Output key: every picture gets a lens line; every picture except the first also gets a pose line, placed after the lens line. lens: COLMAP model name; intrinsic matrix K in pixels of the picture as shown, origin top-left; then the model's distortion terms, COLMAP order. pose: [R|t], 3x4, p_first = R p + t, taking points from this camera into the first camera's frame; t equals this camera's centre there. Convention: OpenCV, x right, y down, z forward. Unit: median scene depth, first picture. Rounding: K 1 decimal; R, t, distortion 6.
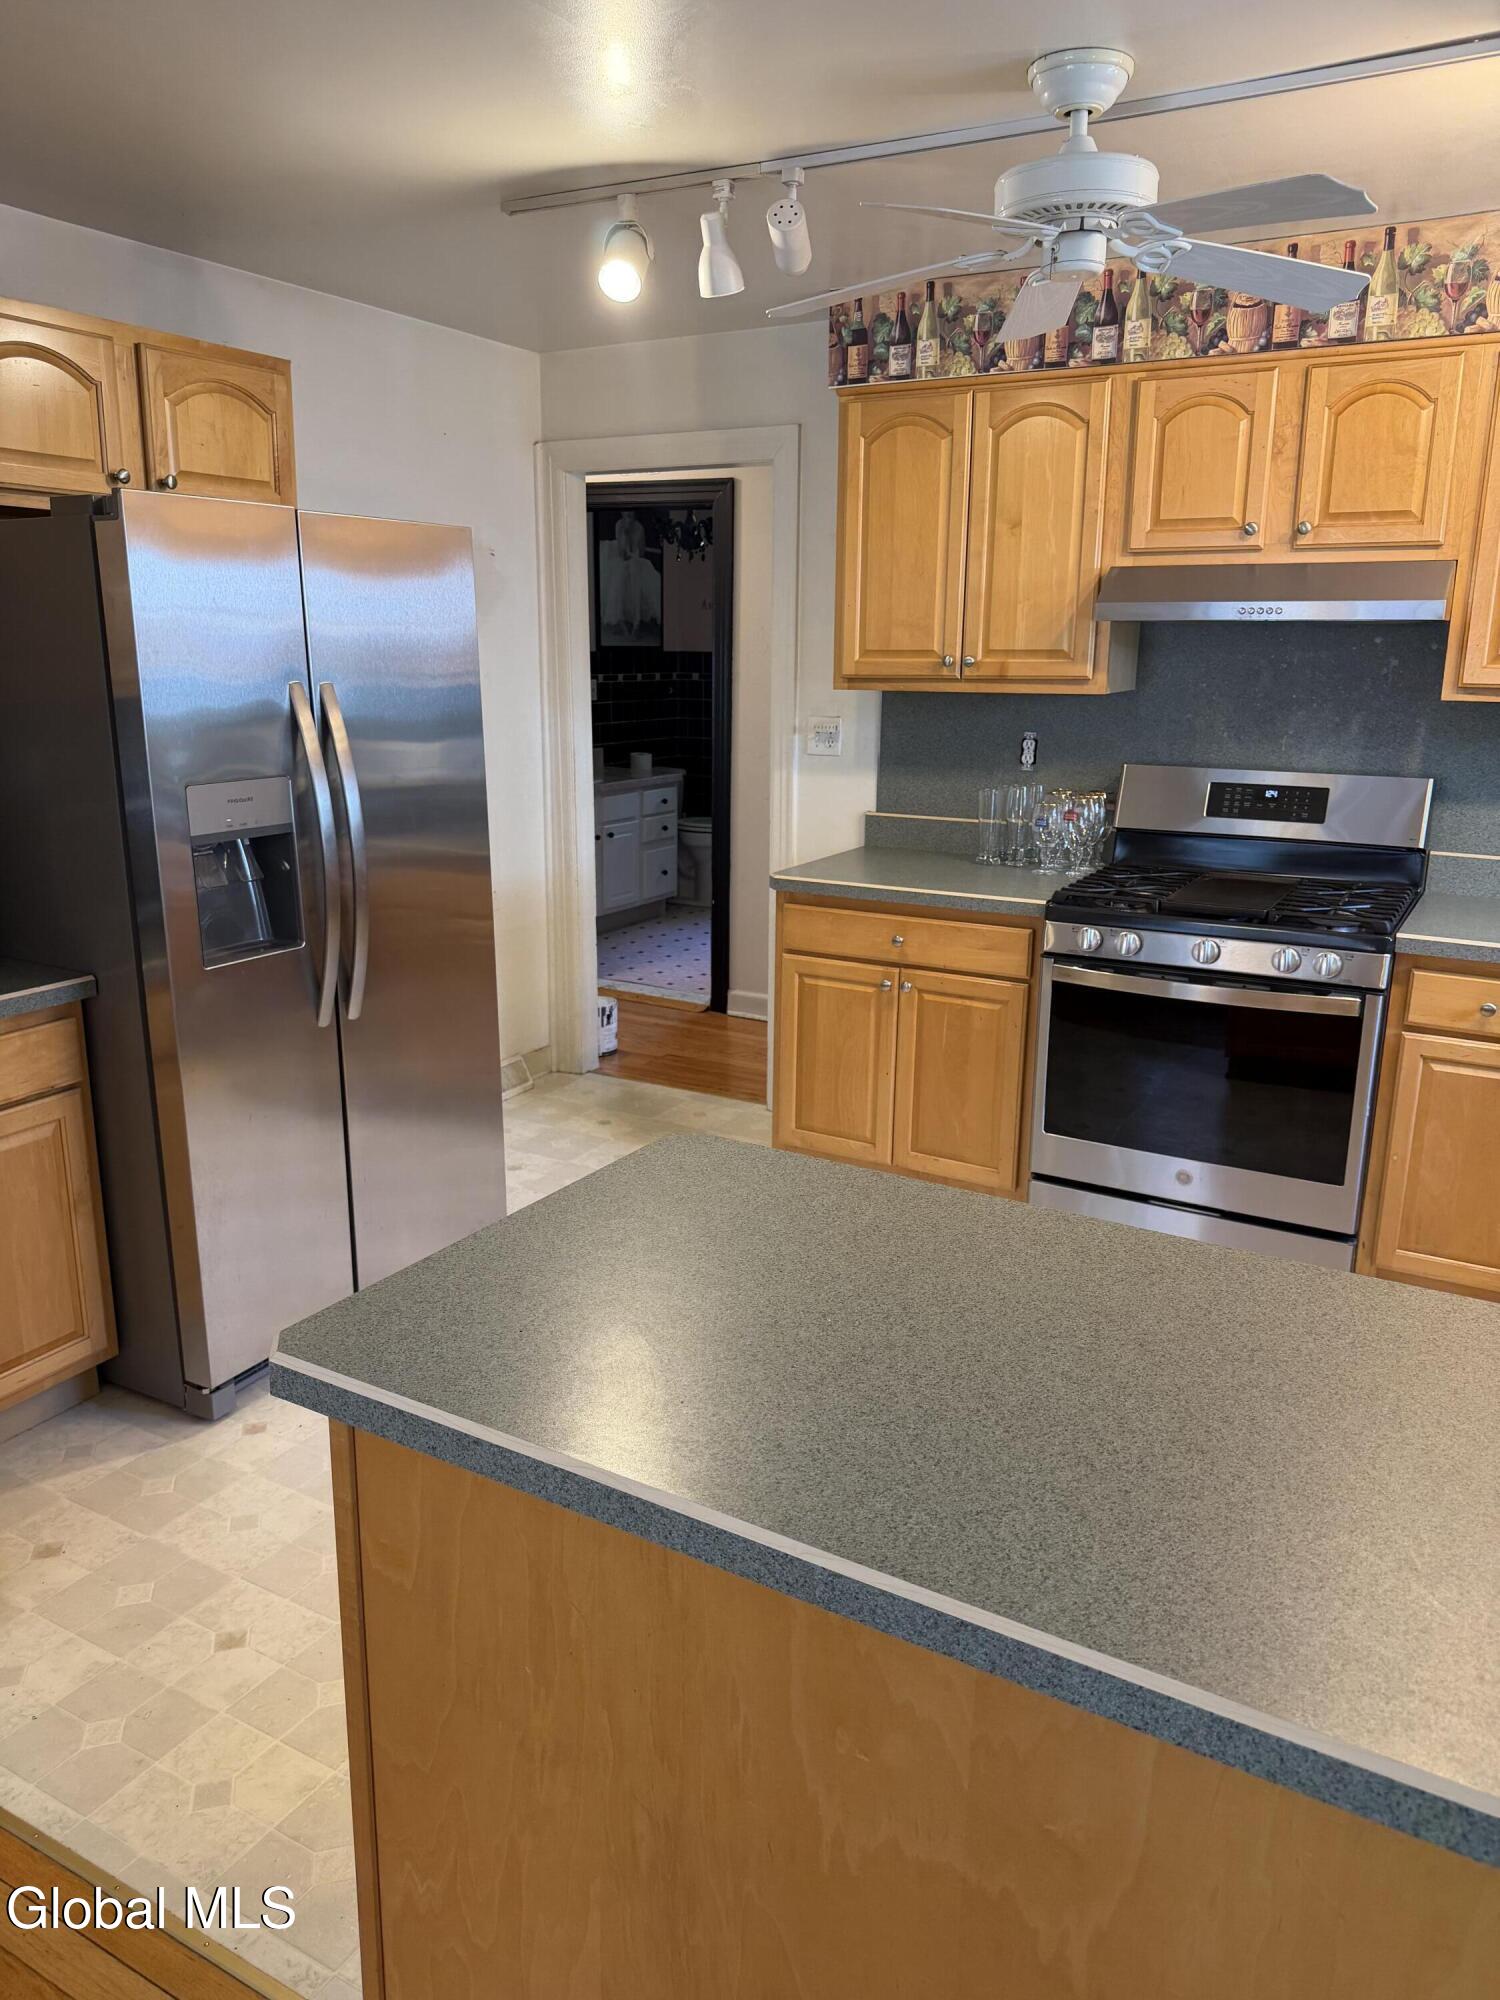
lens RADIAL K [[1430.3, 0, 750.0], [0, 1430.3, 1000.0], [0, 0, 1]] dist [0.003163, 0.003312]
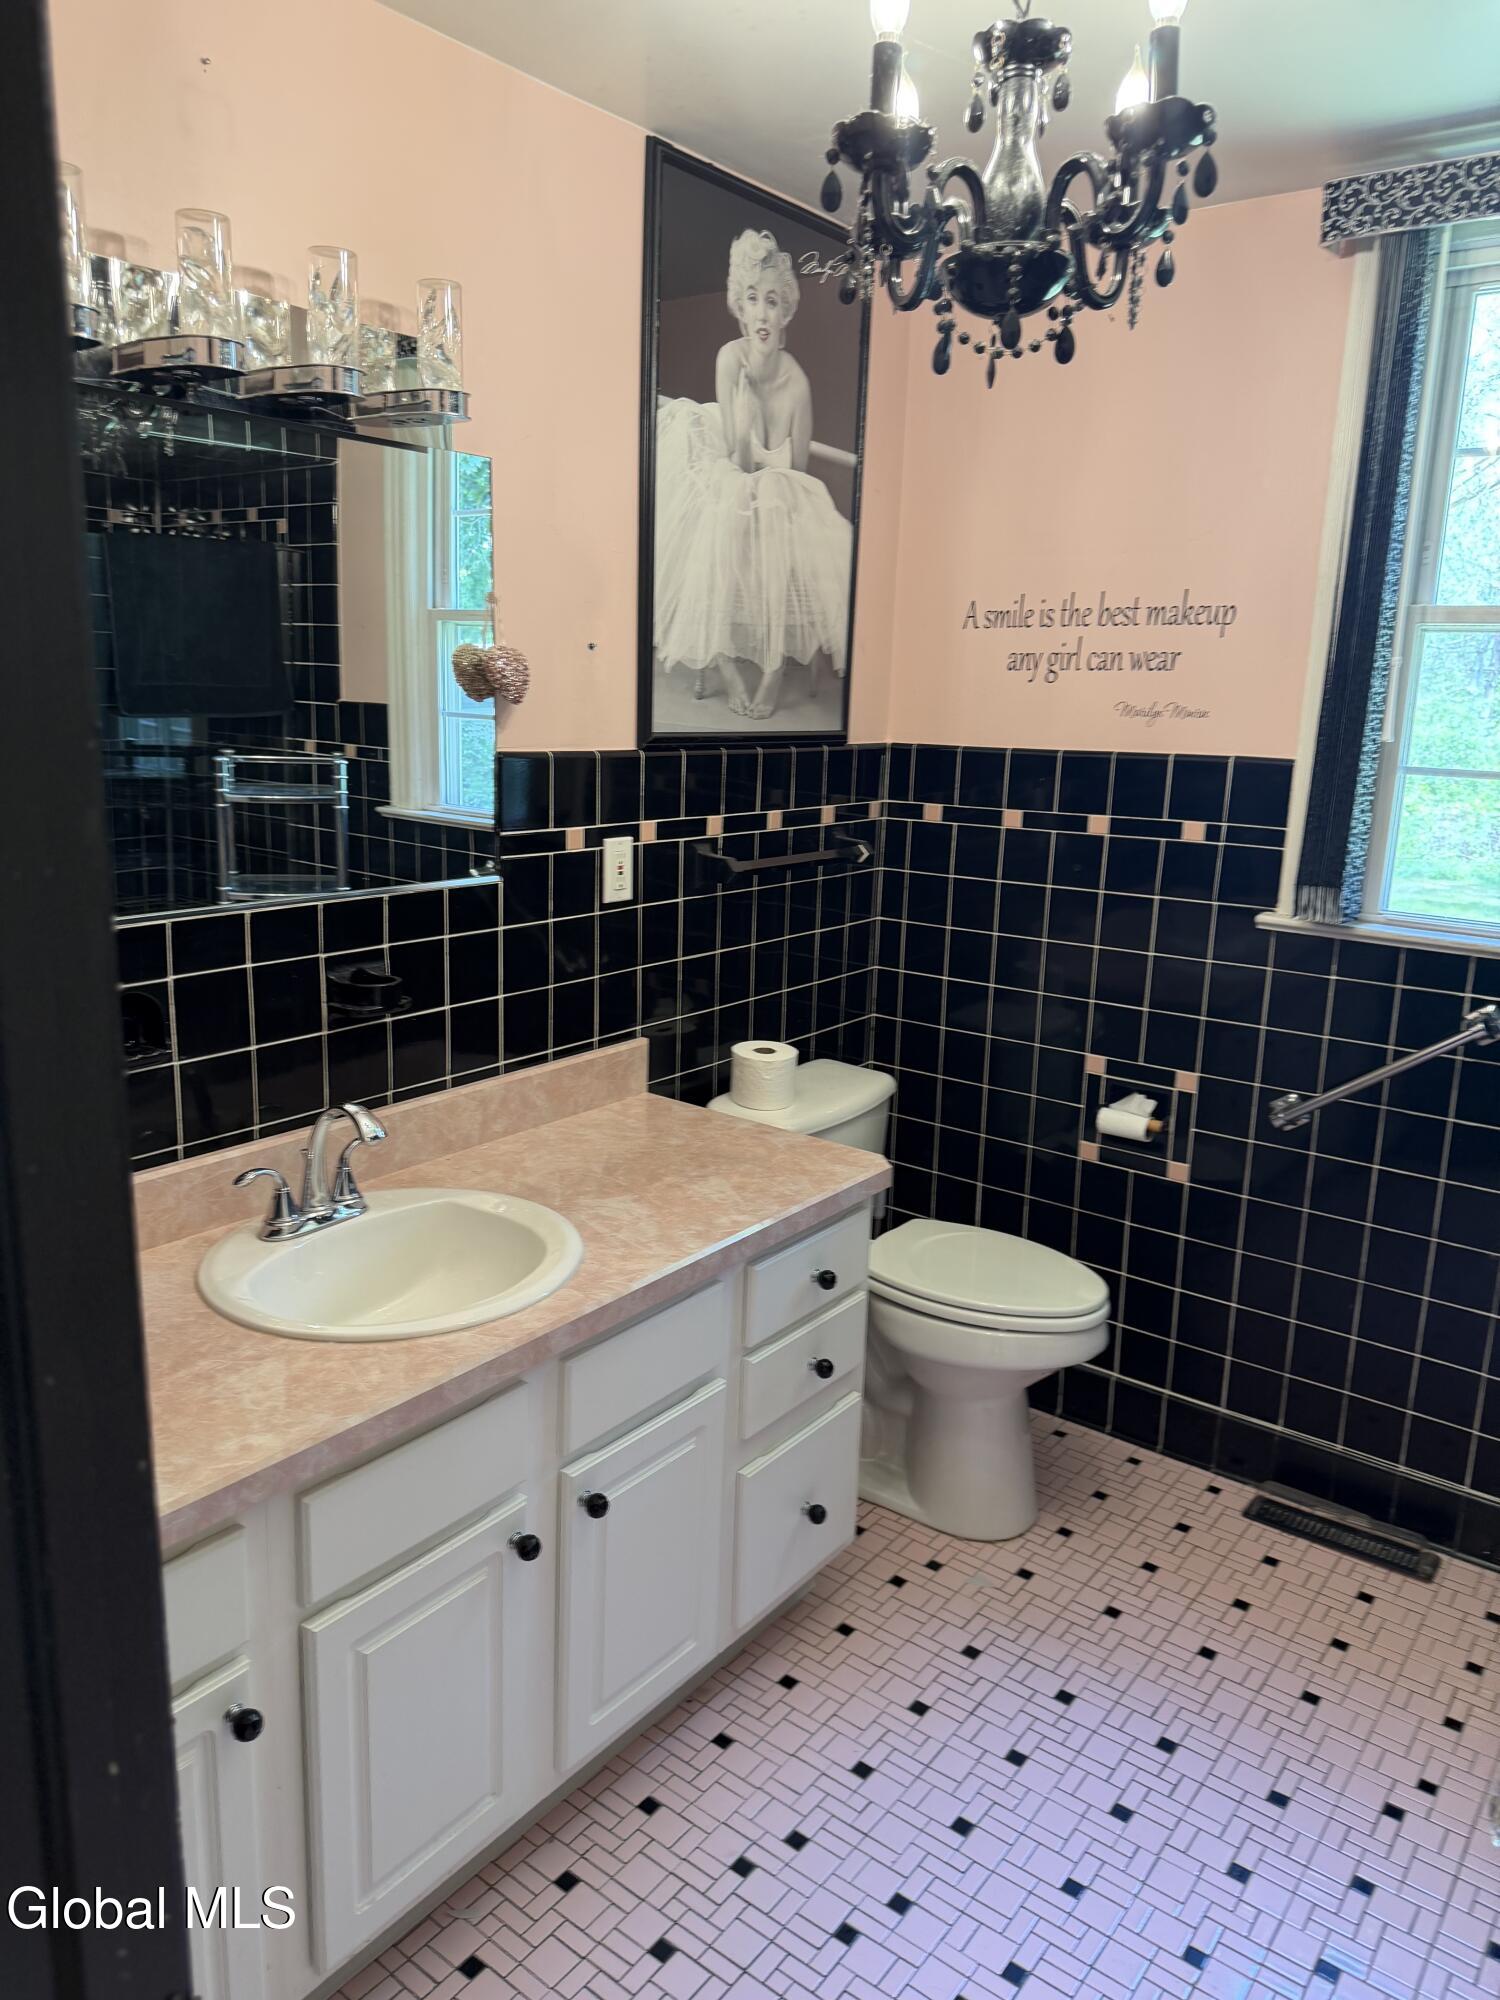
lens RADIAL K [[1430.3, 0, 750.0], [0, 1430.3, 1000.0], [0, 0, 1]] dist [0.003163, 0.003312]
pose [[0.991528, 0.050979, -0.119475, -0.040637], [-0.054580, 0.998143, -0.027066, -0.176471], [0.117873, 0.033357, 0.992468, 0.672365]]
